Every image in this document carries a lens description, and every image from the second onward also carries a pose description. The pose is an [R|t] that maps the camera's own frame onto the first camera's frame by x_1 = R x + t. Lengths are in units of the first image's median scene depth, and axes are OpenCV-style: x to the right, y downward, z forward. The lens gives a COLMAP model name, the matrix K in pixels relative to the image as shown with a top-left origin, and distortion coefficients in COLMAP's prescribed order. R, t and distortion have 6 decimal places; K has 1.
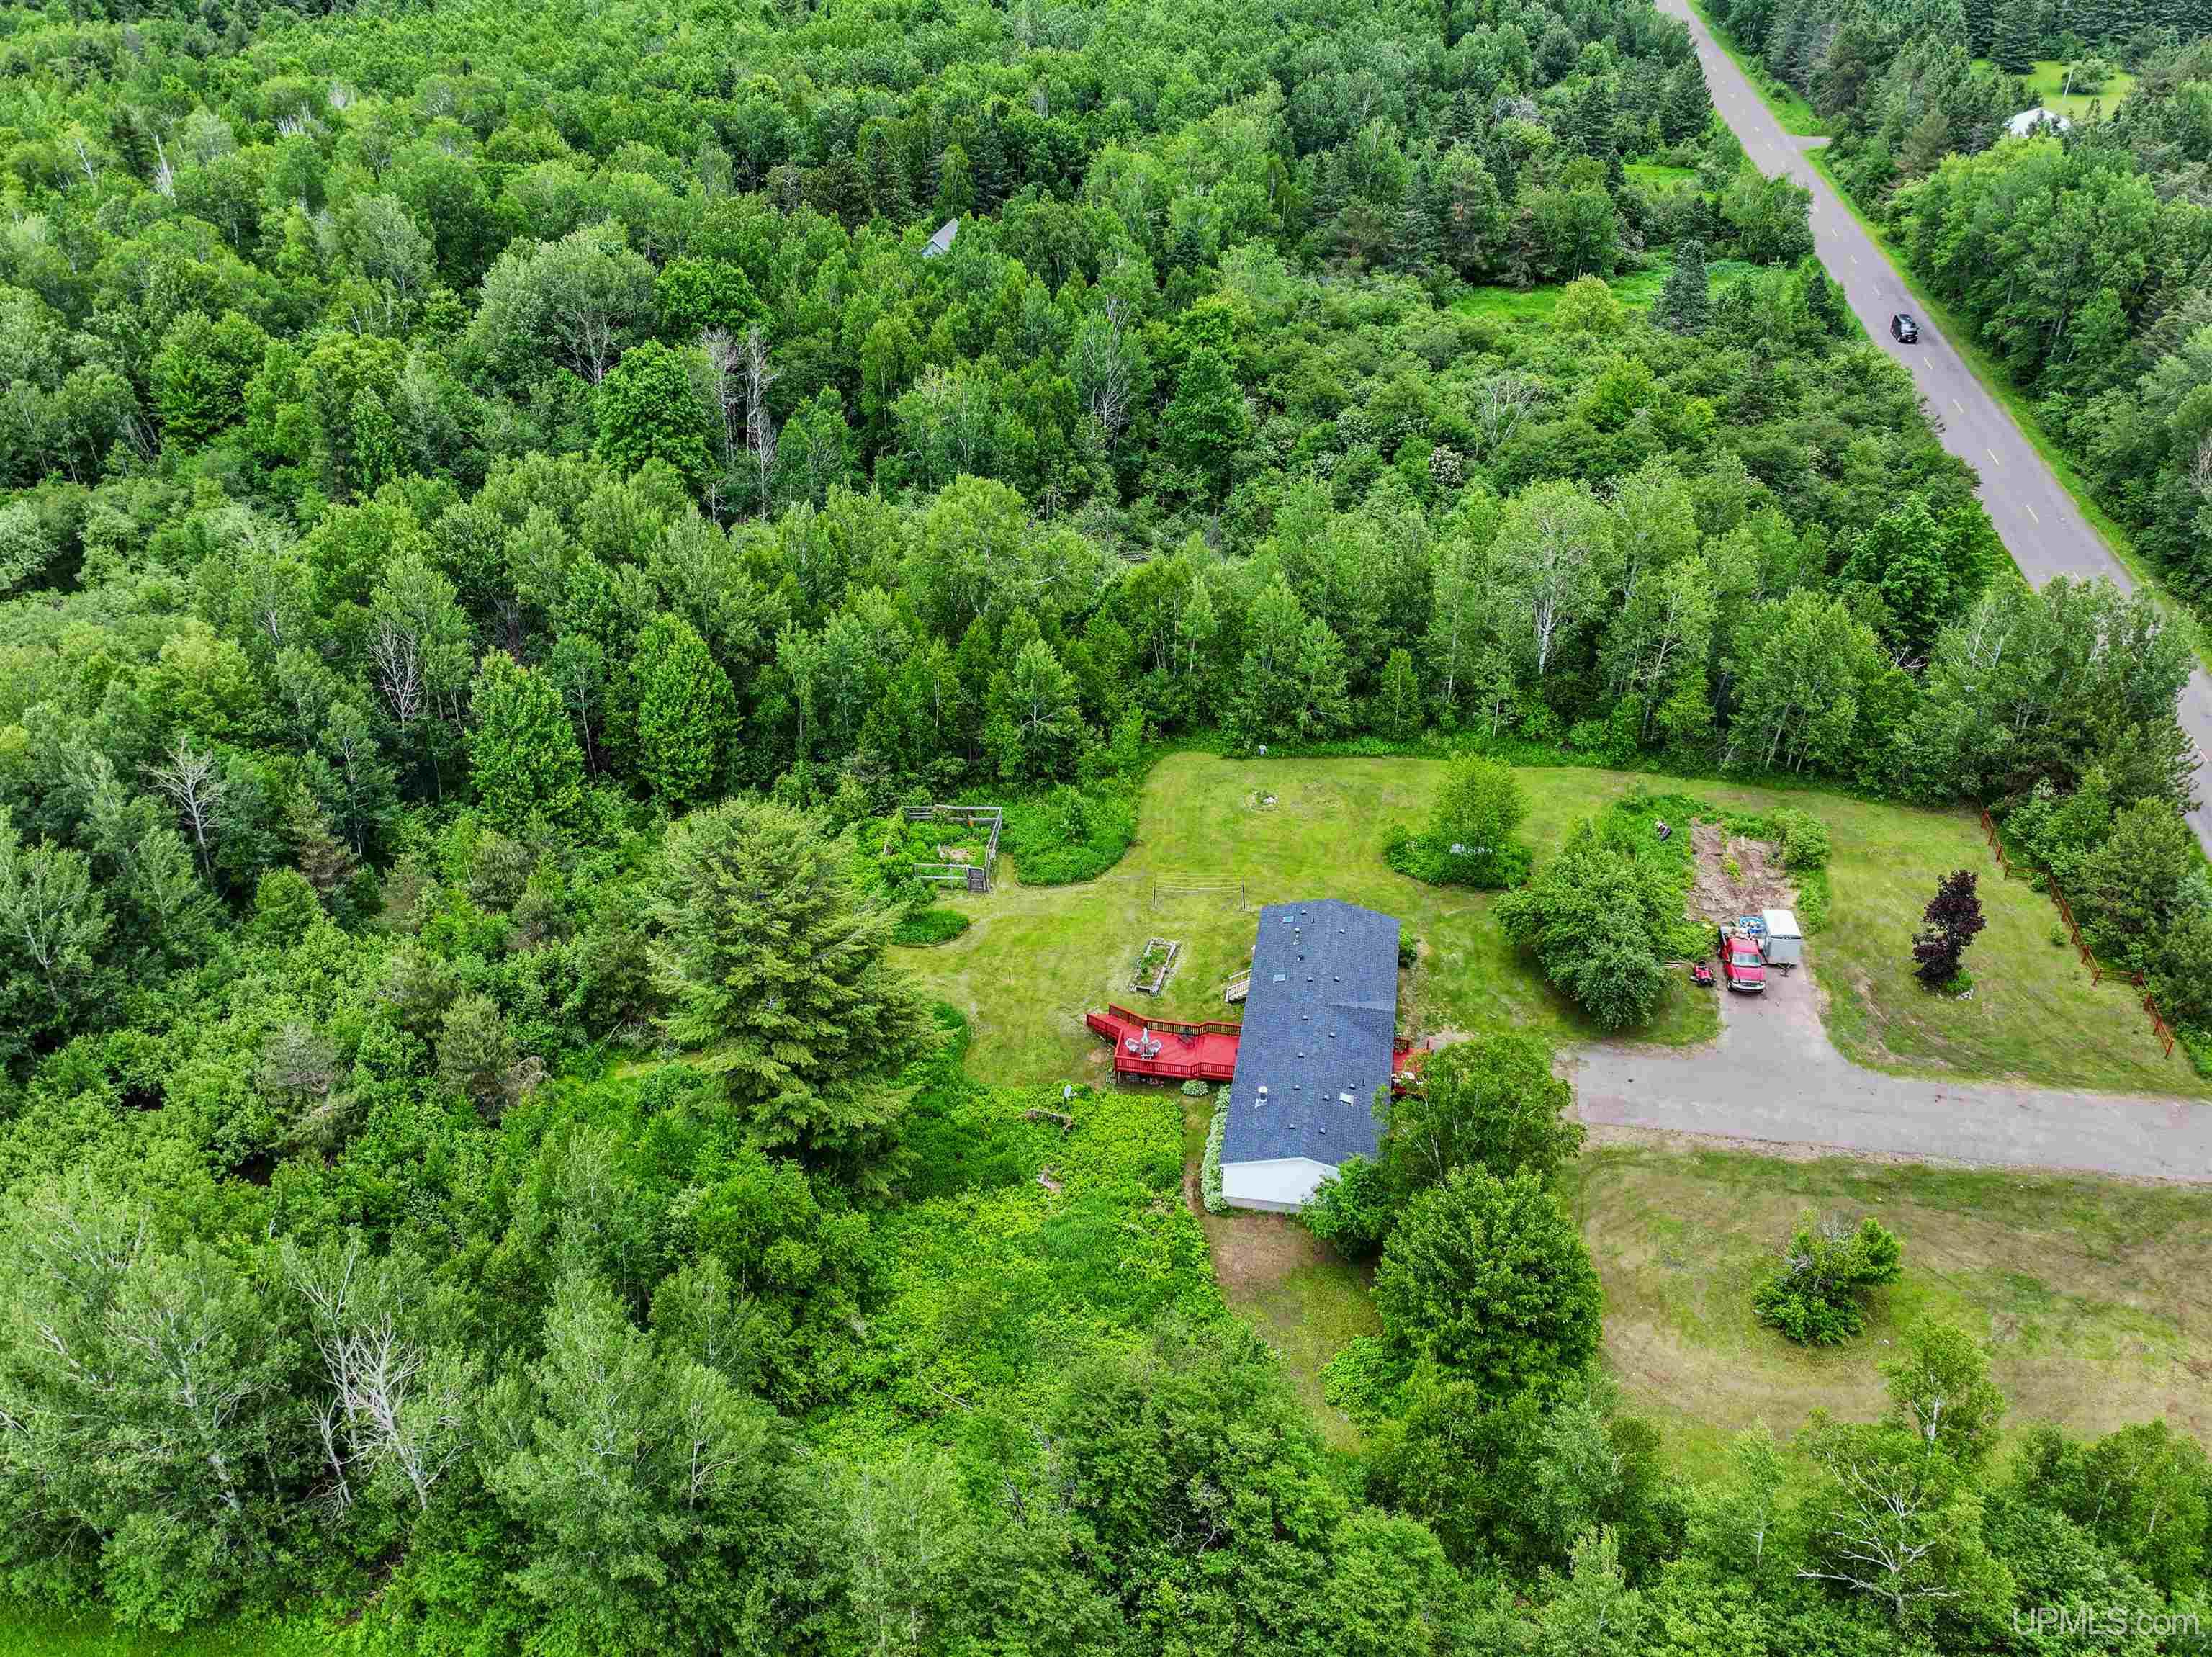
lens RADIAL K [[1805.5, 0, 1103.4], [0, 1805.5, 829.9], [0, 0, 1]] dist [-0.005533, -0.005505]
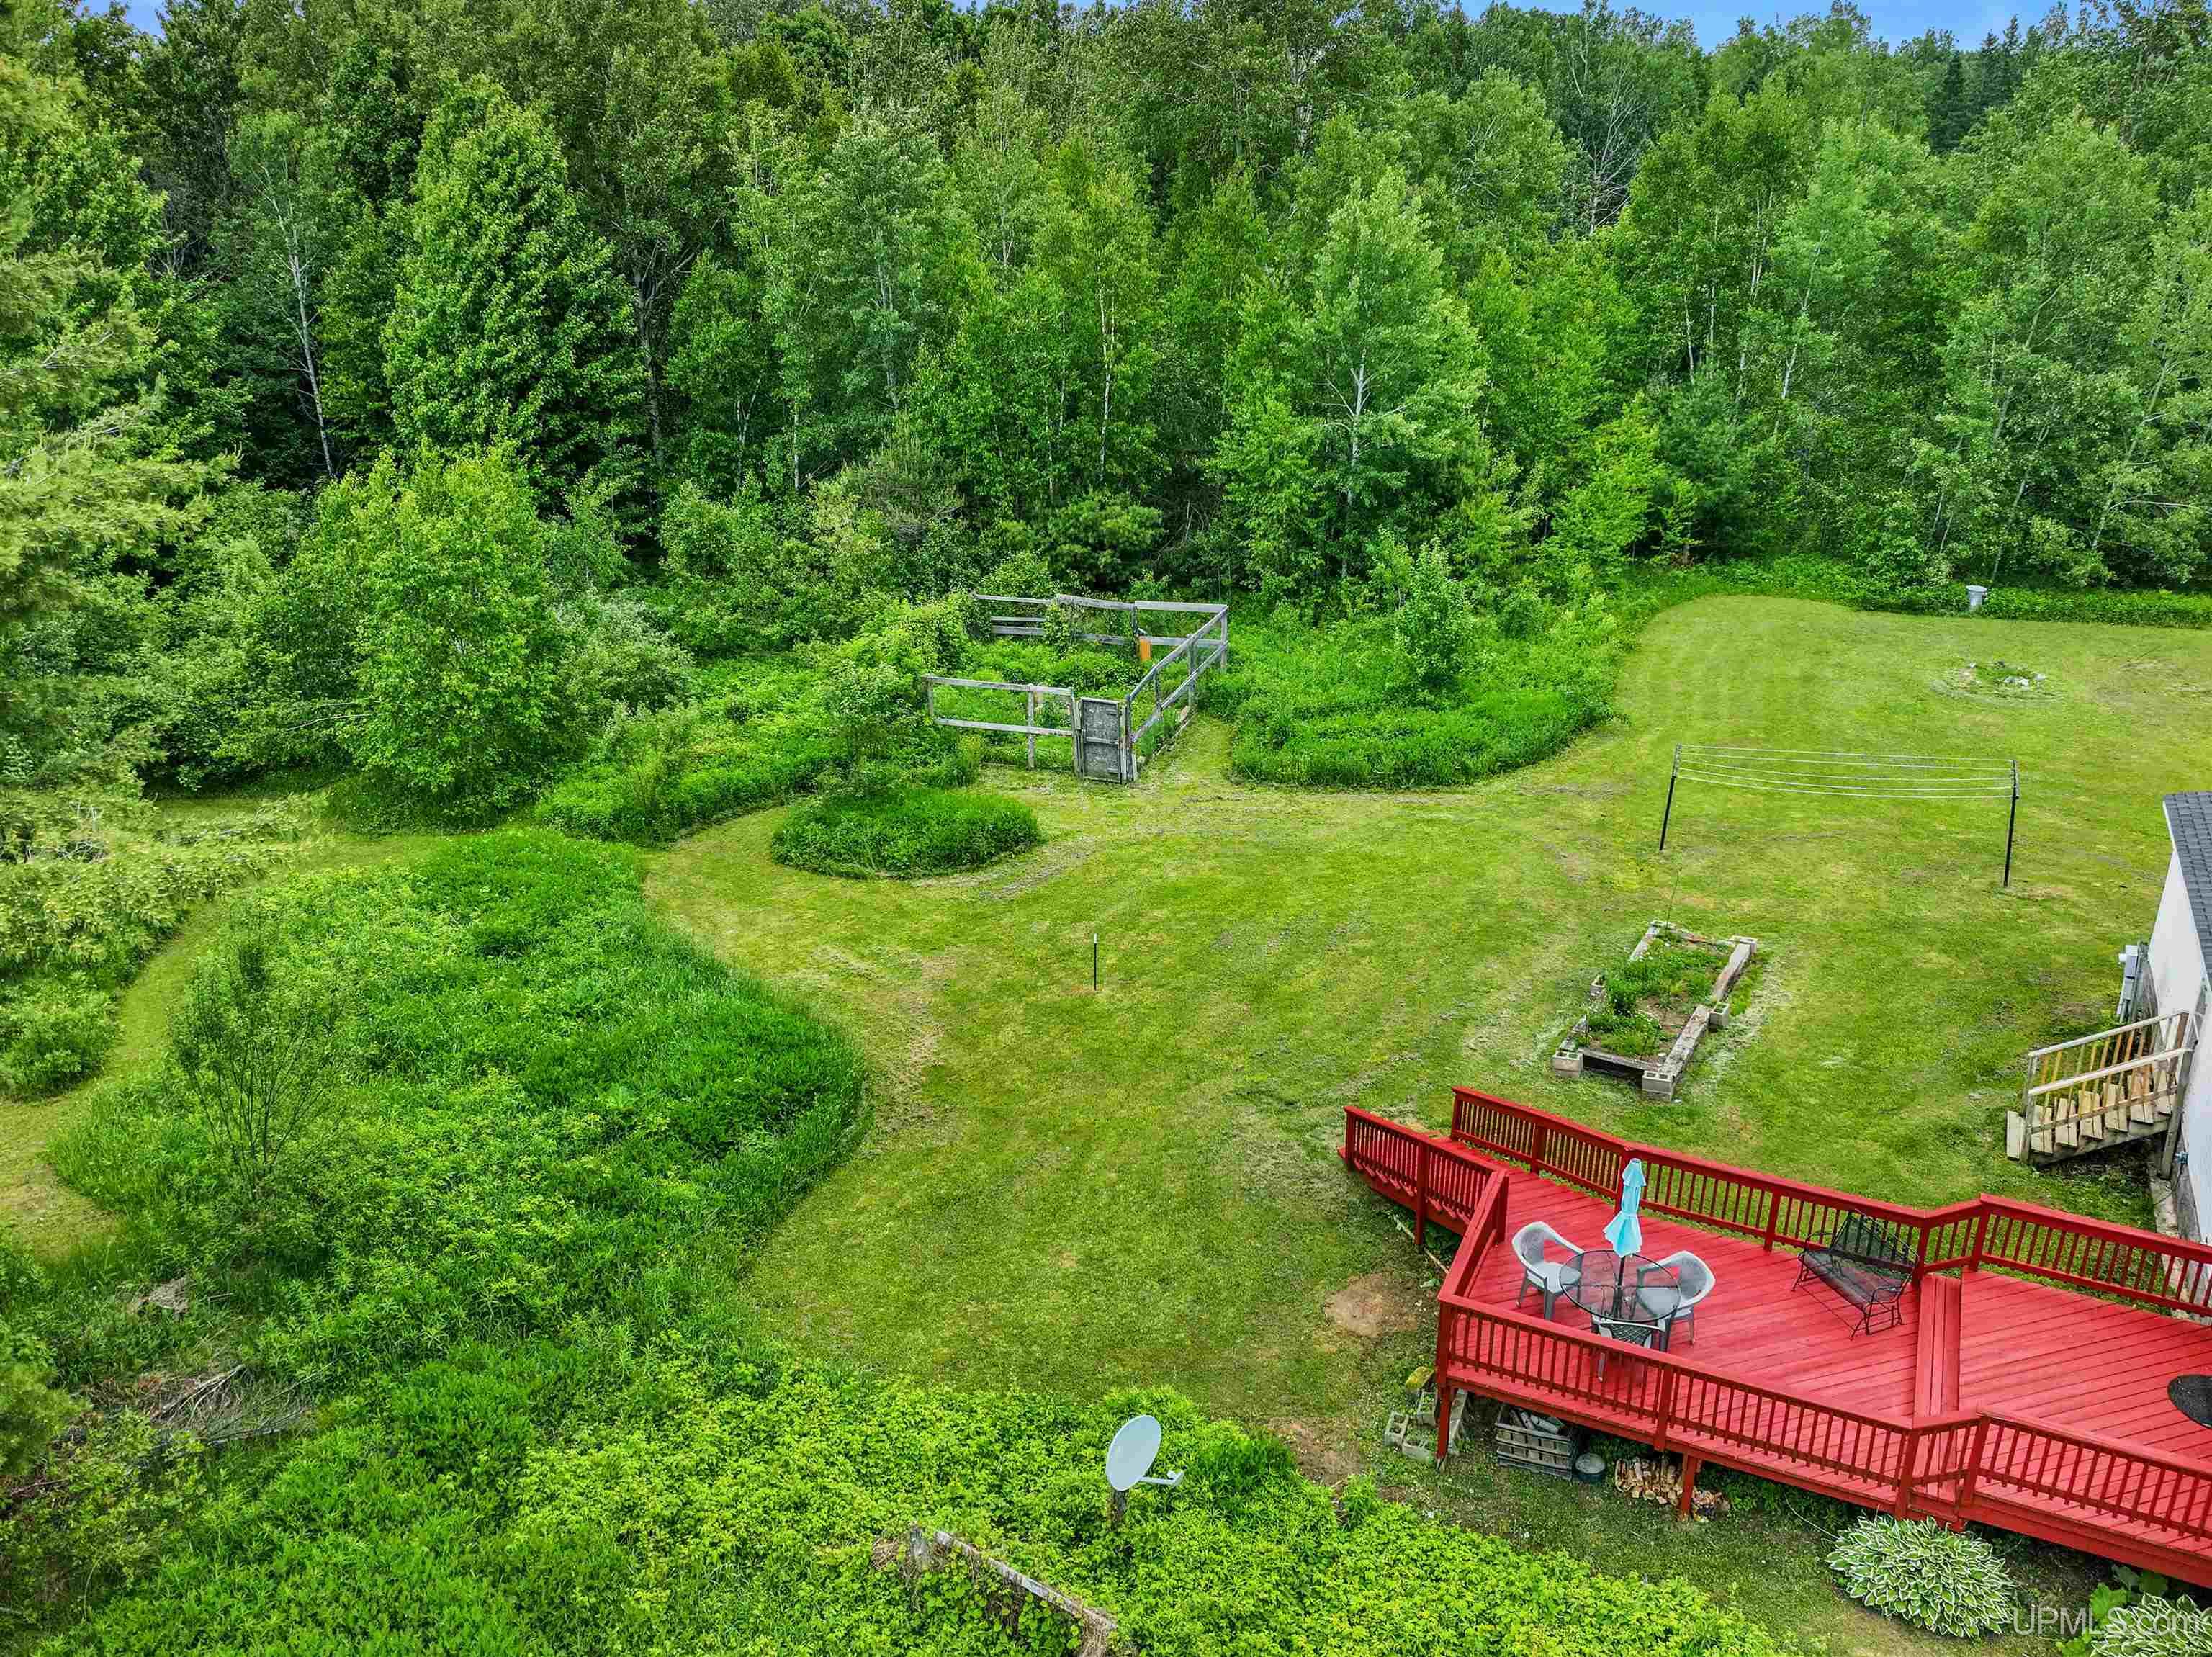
lens RADIAL K [[1805.5, 0, 1109.0], [0, 1805.5, 828.0], [0, 0, 1]] dist [-0.005533, -0.005505]
pose [[0.966587, 0.099678, -0.236166, 0.010033], [-0.140899, 0.976239, -0.164634, 0.097329], [0.214144, 0.192408, 0.957664, 0.694017]]
